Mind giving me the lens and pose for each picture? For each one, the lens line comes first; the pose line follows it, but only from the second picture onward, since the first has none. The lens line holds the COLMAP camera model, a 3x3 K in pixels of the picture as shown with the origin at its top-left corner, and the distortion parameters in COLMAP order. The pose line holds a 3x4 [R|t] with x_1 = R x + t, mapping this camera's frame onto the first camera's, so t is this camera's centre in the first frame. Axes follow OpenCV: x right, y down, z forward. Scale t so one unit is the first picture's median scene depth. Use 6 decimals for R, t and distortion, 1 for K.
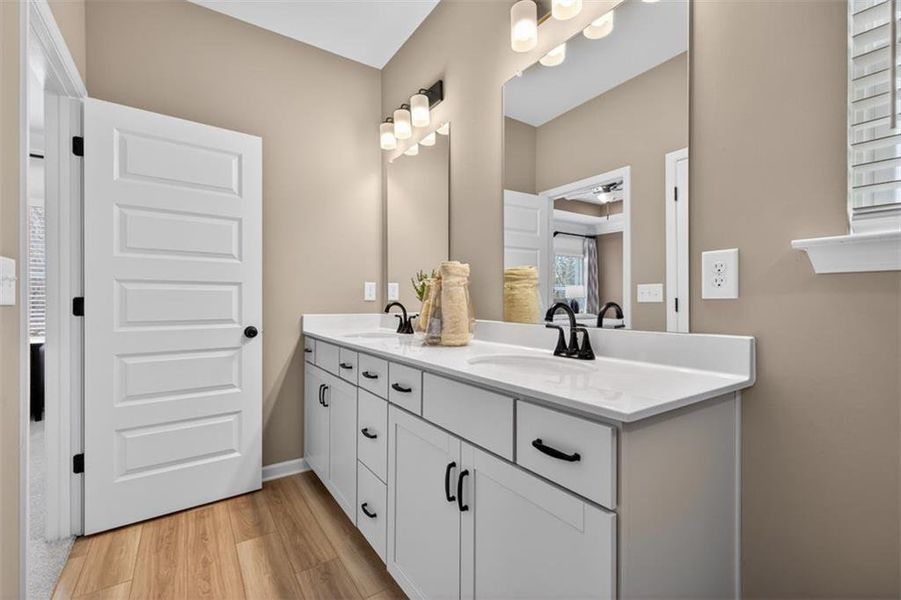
lens RADIAL K [[376.3, 0, 443.8], [0, 376.3, 299.5], [0, 0, 1]] dist [0.007254, -0.001508]
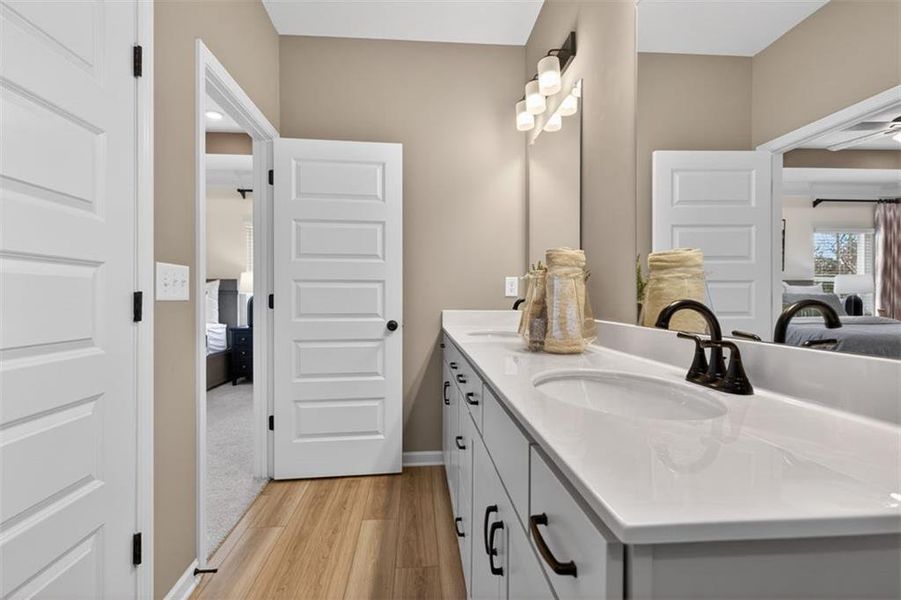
lens RADIAL K [[376.3, 0, 453.9], [0, 376.3, 296.3], [0, 0, 1]] dist [0.007254, -0.001508]
pose [[0.873889, -0.000407, -0.486126, 0.181773], [0.001733, 0.999996, 0.002278, -0.000438], [0.486123, -0.002833, 0.873886, 0.155360]]
